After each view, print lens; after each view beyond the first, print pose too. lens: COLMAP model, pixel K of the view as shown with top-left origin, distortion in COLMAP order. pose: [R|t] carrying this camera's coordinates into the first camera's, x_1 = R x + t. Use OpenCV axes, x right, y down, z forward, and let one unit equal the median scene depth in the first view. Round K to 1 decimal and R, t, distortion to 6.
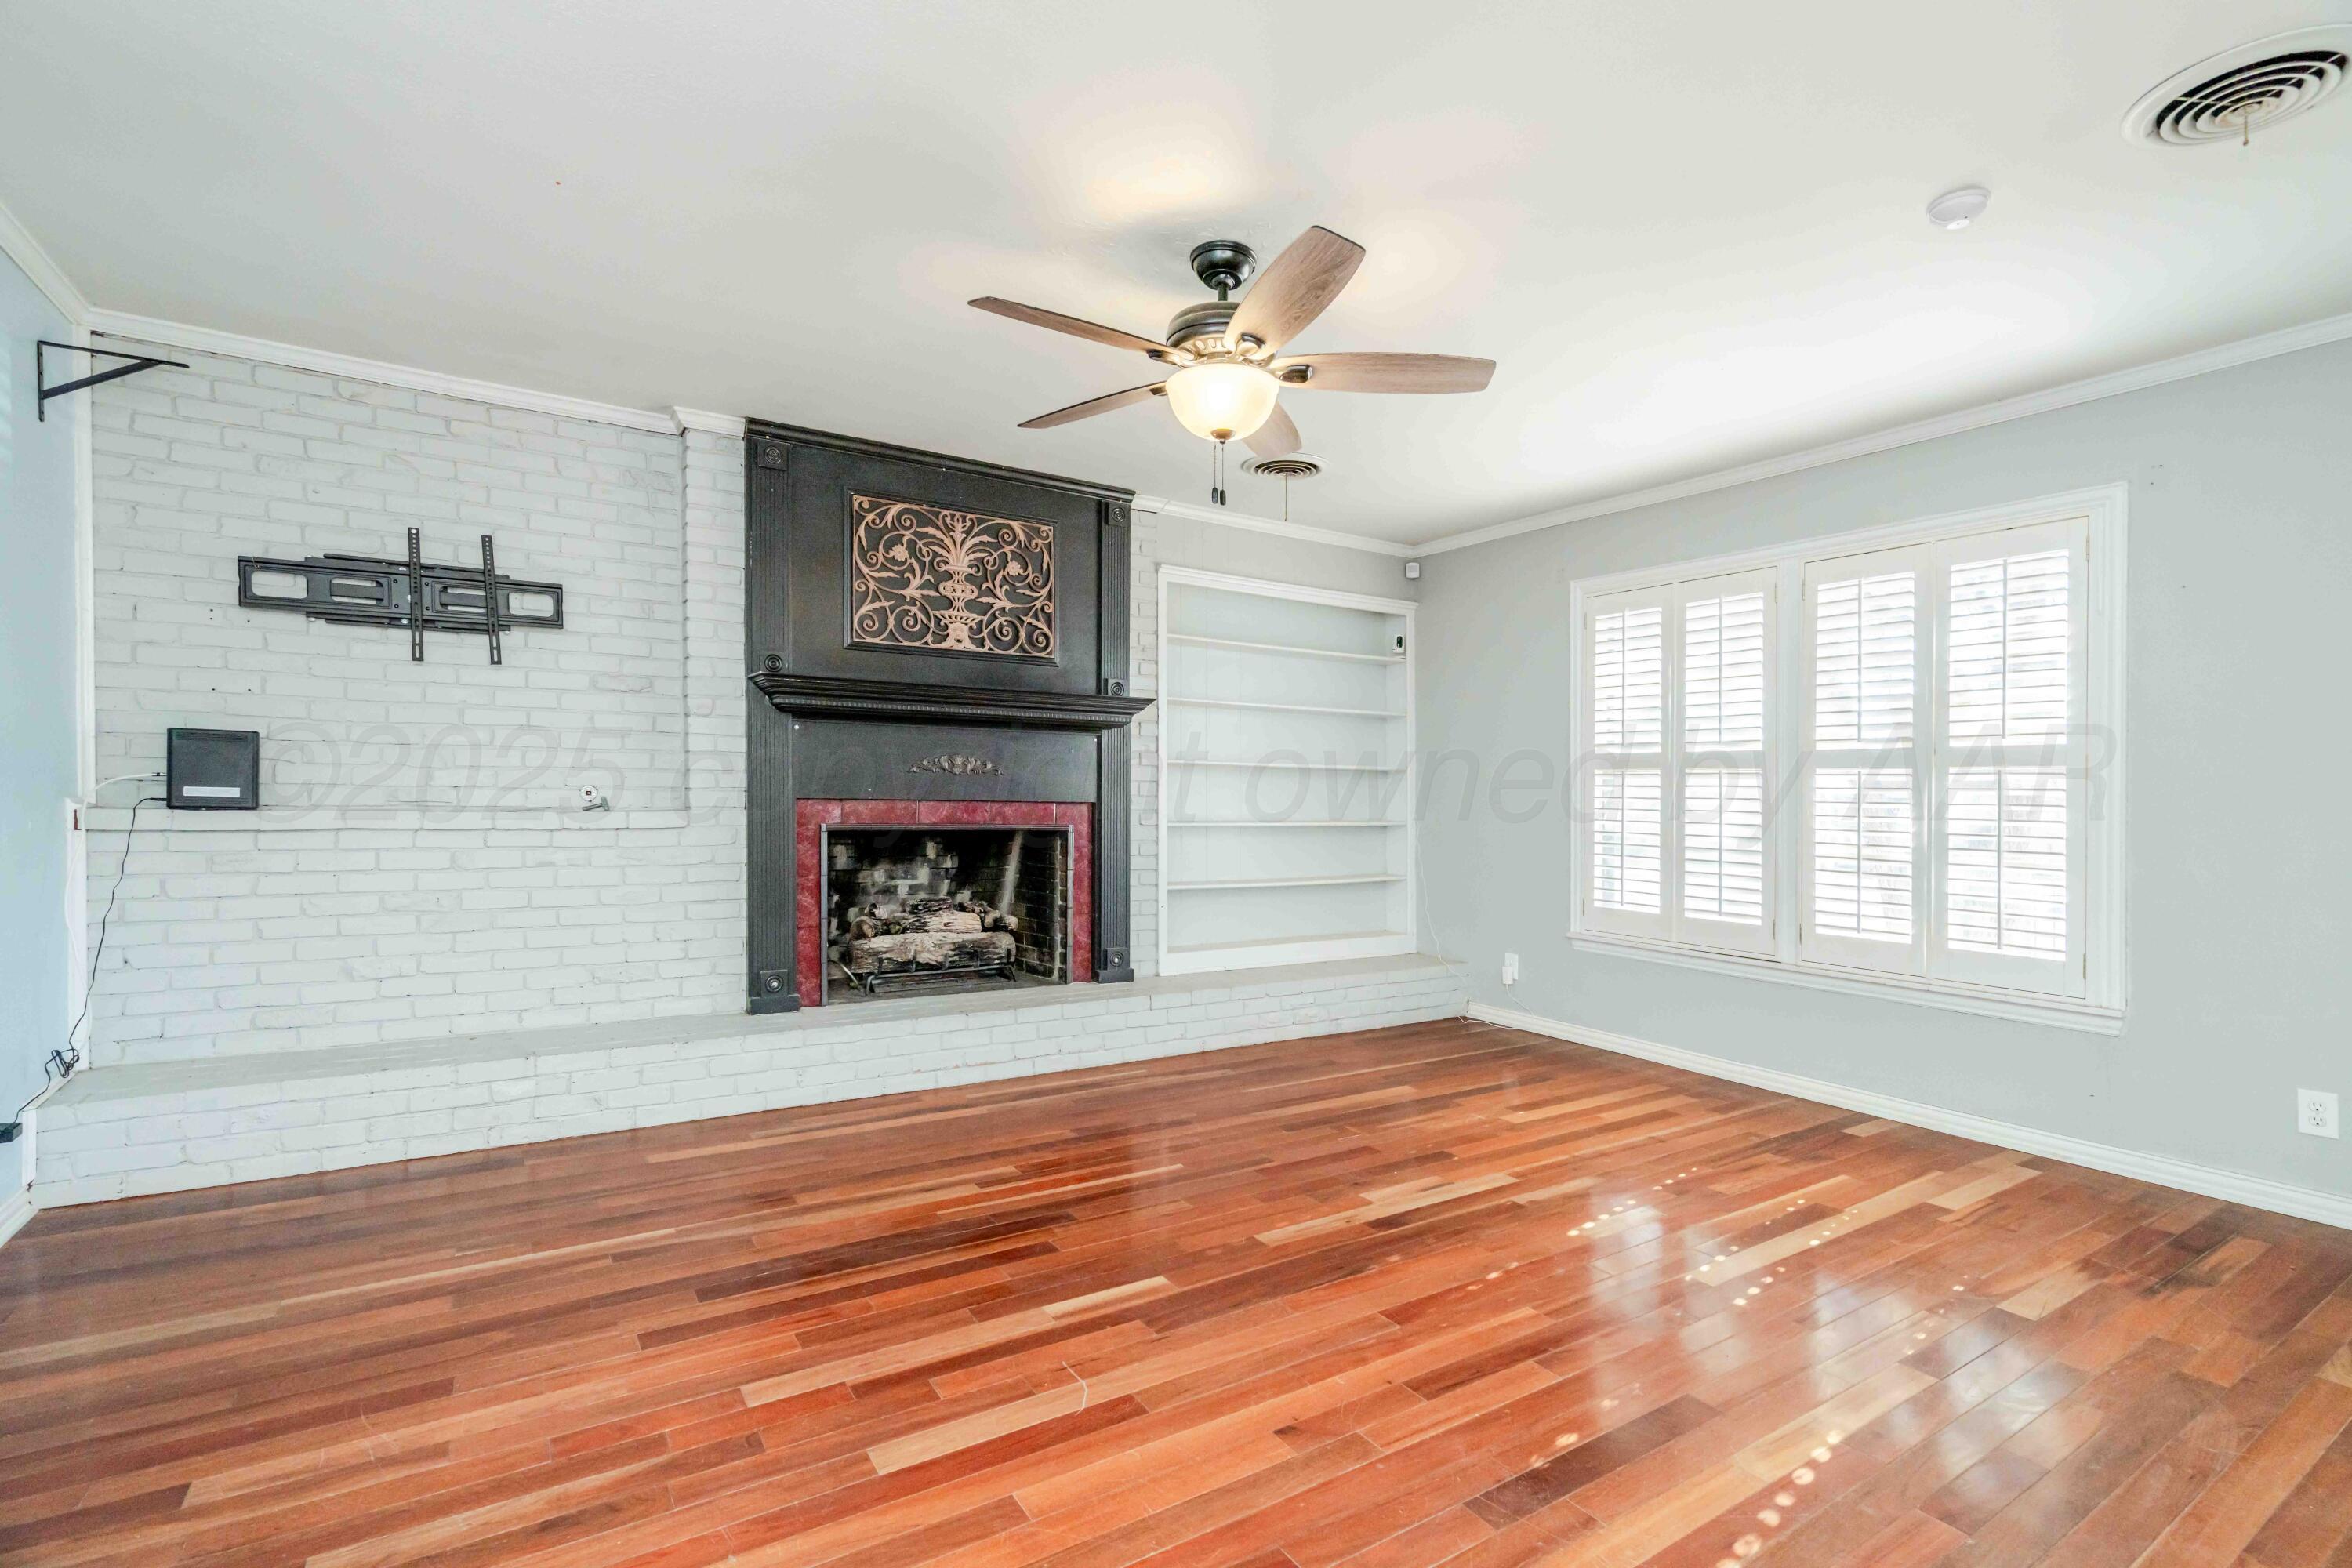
lens RADIAL K [[1073.0, 0, 1176.0], [0, 1073.0, 784.0], [0, 0, 1]] dist [-0.004652, -0.000191]
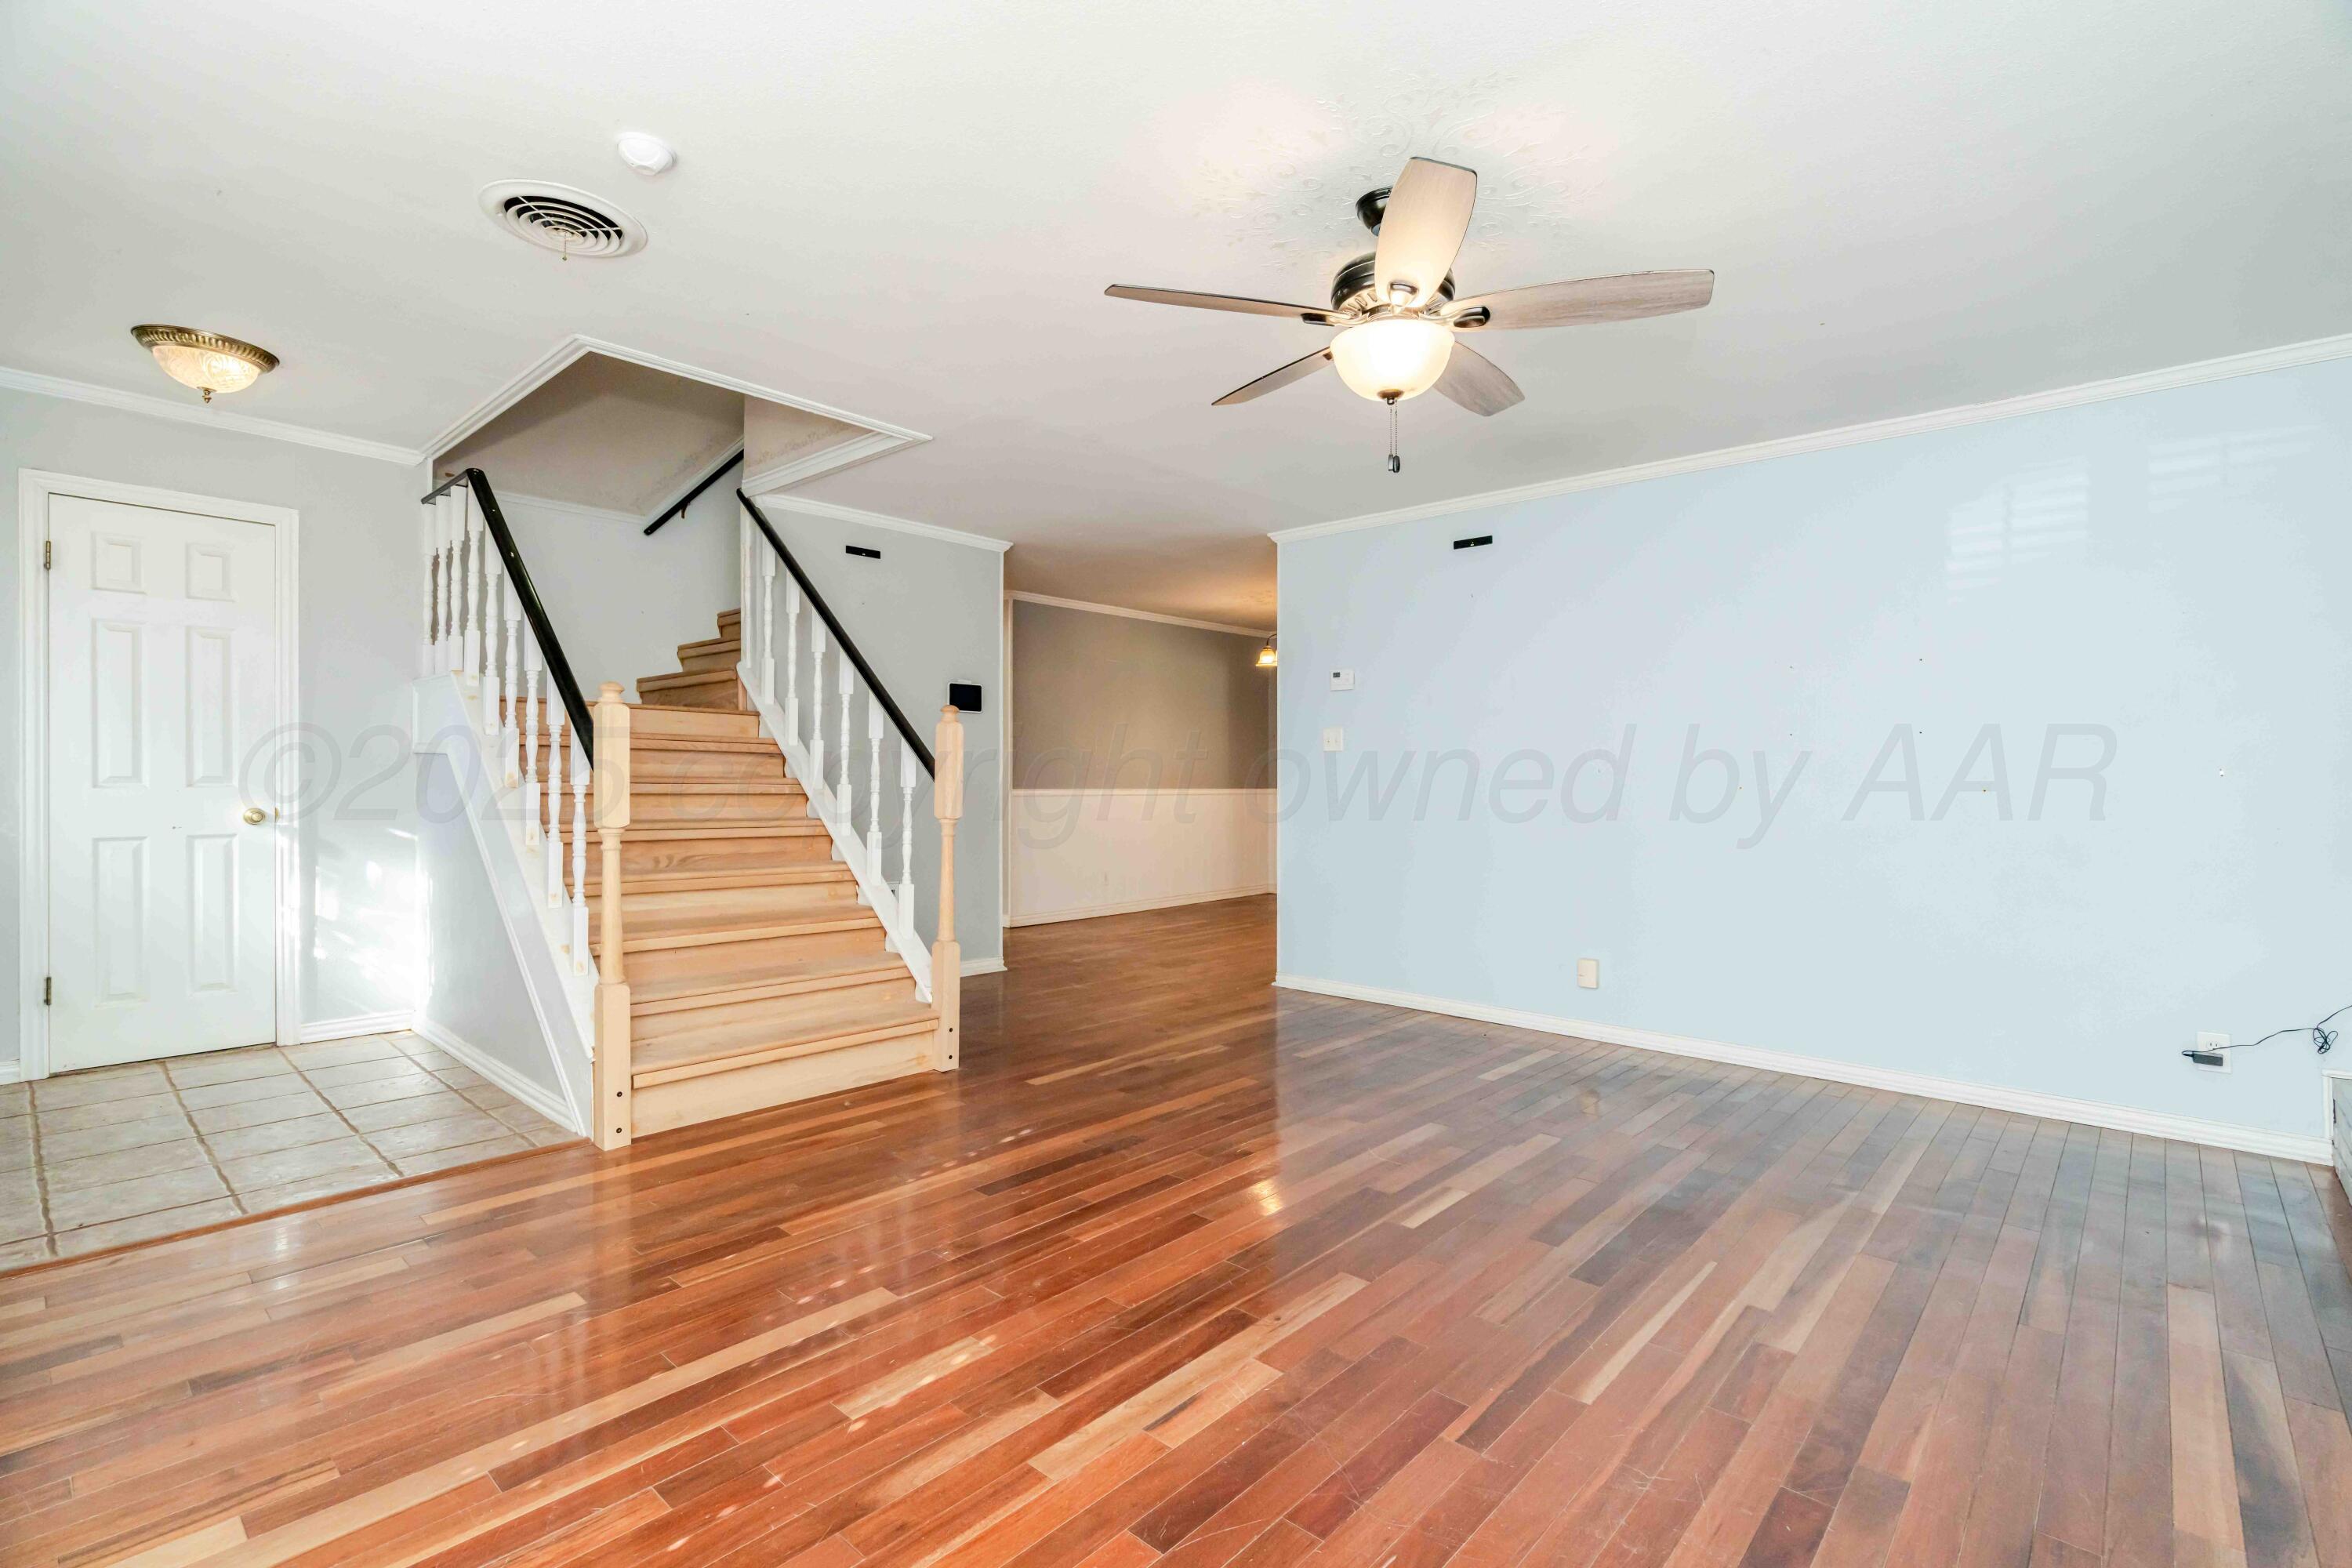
lens RADIAL K [[1073.0, 0, 1176.0], [0, 1073.0, 784.0], [0, 0, 1]] dist [-0.004652, -0.000191]
pose [[-0.965310, -0.030669, -0.259299, 0.318051], [-0.030165, 0.999527, -0.005921, 0.017052], [0.259358, 0.002106, -0.965779, 1.237483]]
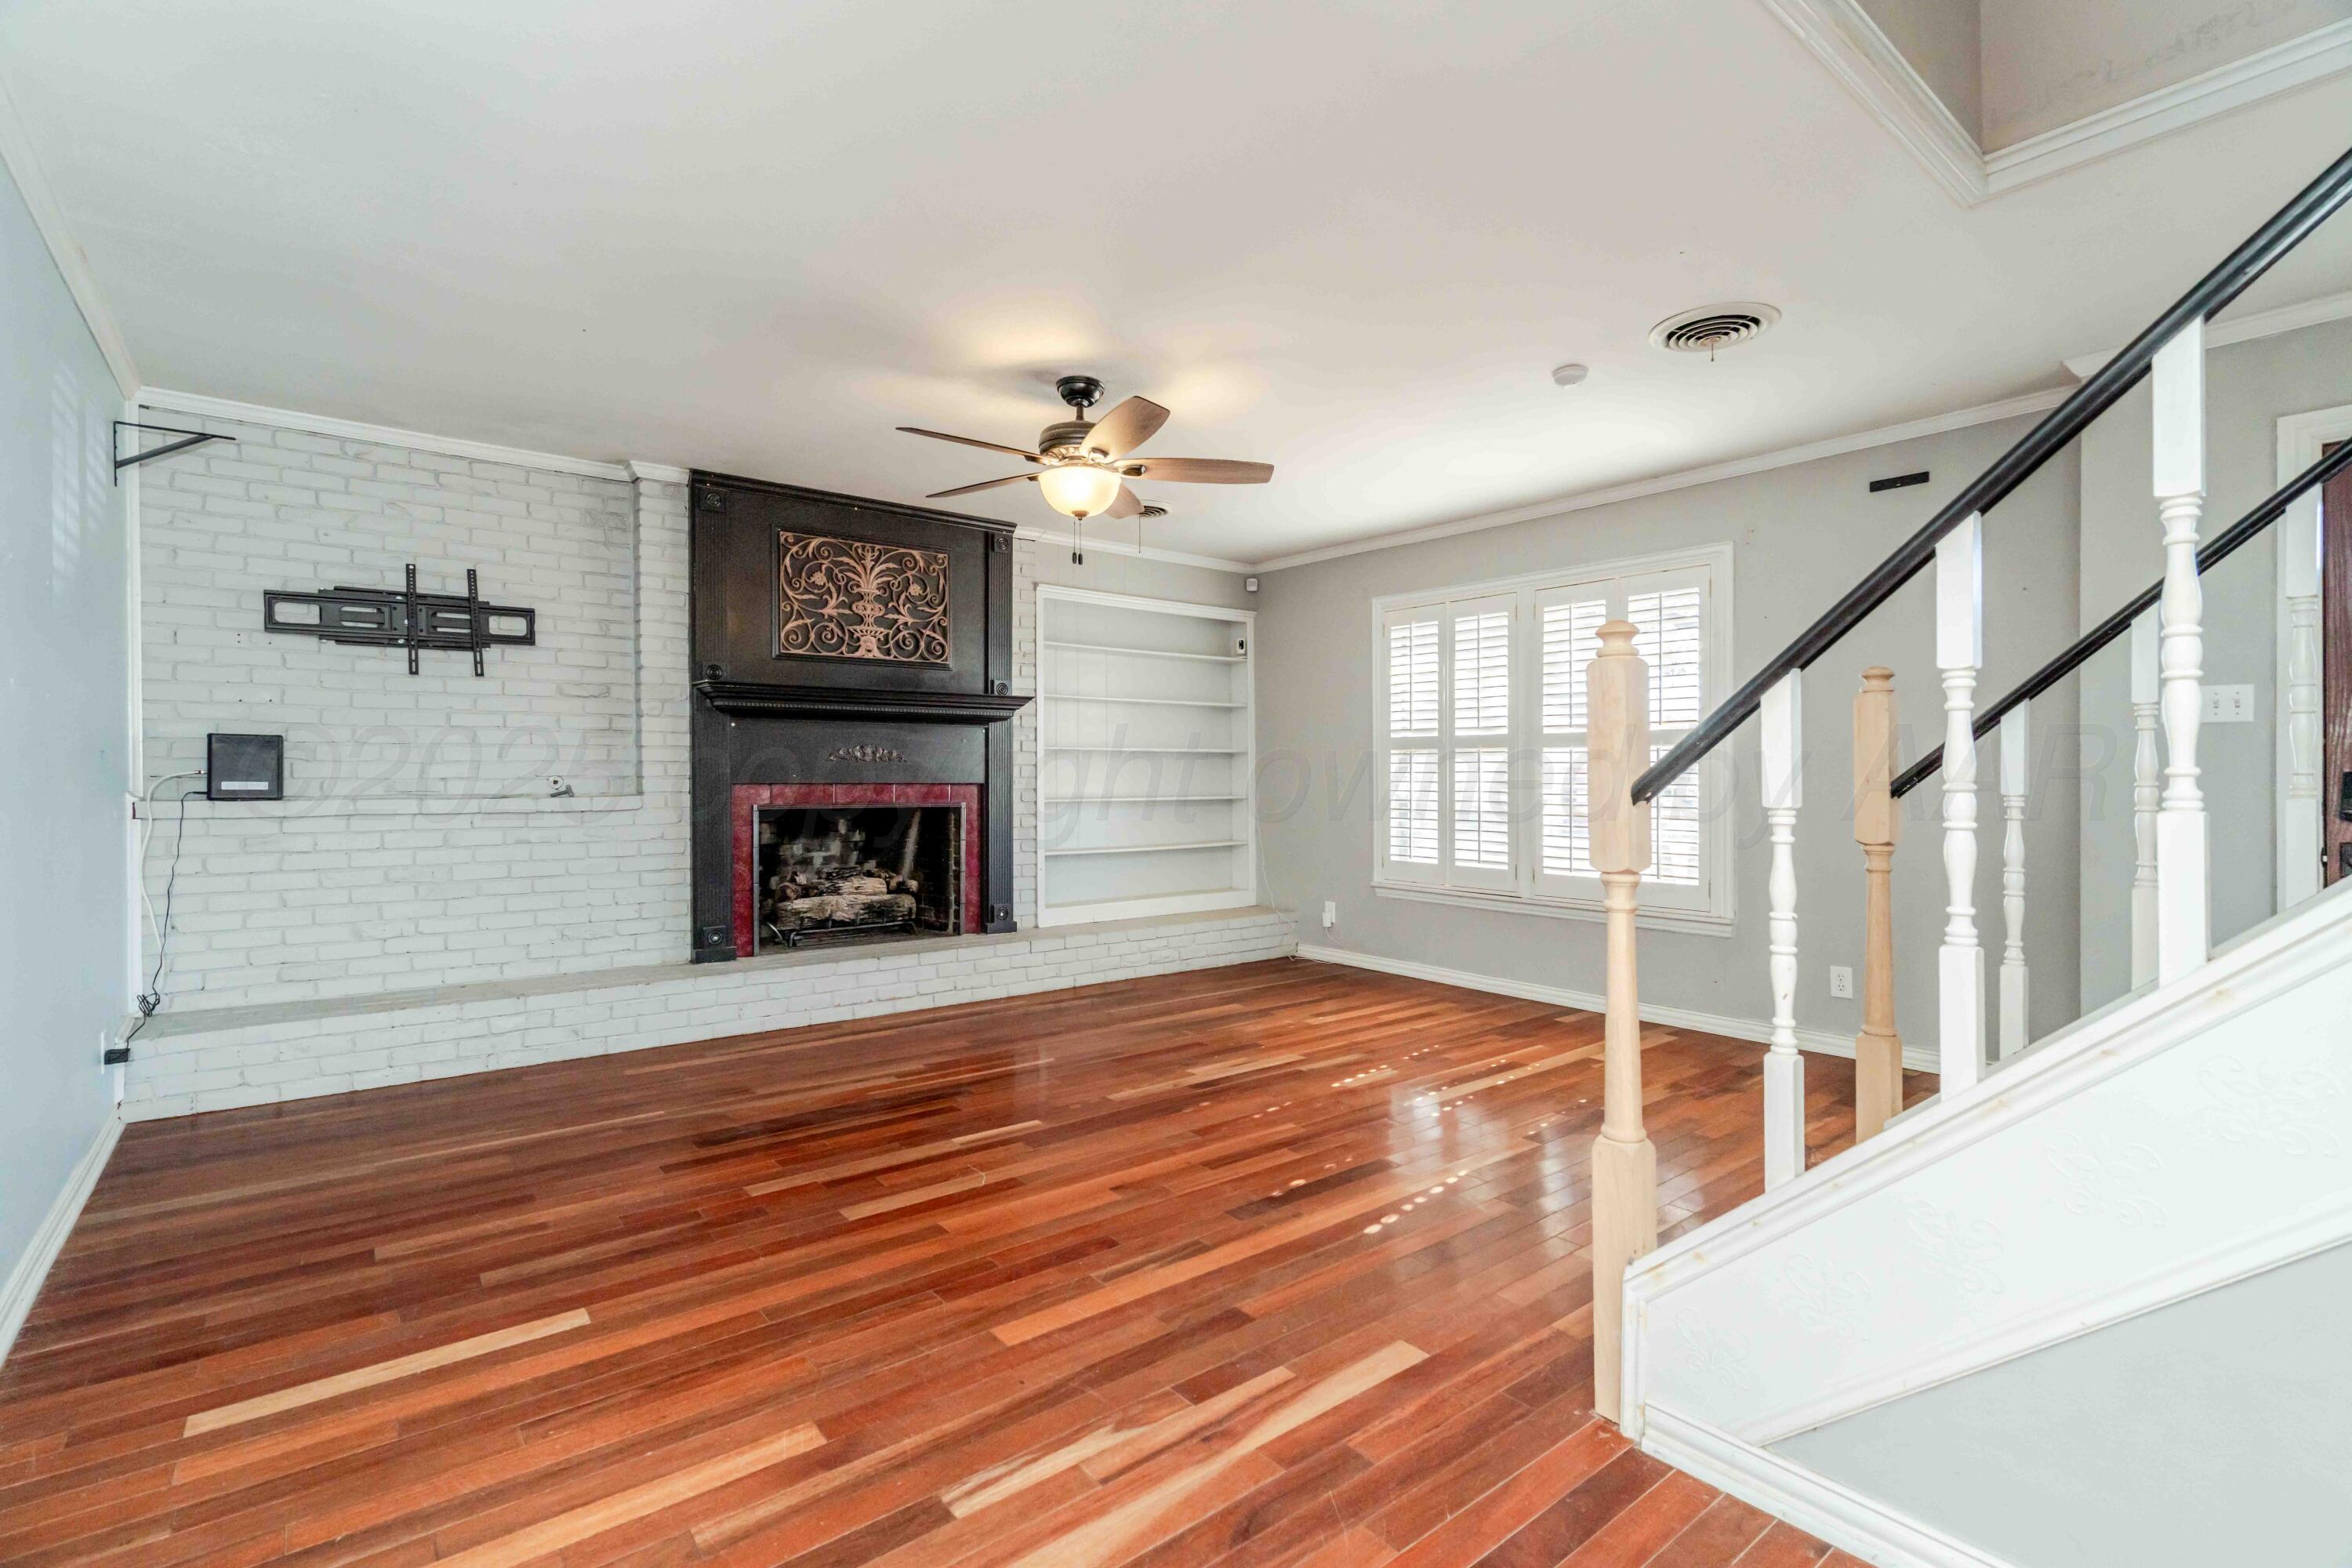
lens RADIAL K [[1069.6, 0, 1200.3], [0, 1069.6, 689.3], [0, 0, 1]] dist [0.000570, 0.000124]
pose [[0.991428, -0.005759, 0.130525, 0.011627], [0.014949, 0.997467, -0.069537, -0.001131], [-0.129794, 0.070892, 0.989003, -0.278855]]
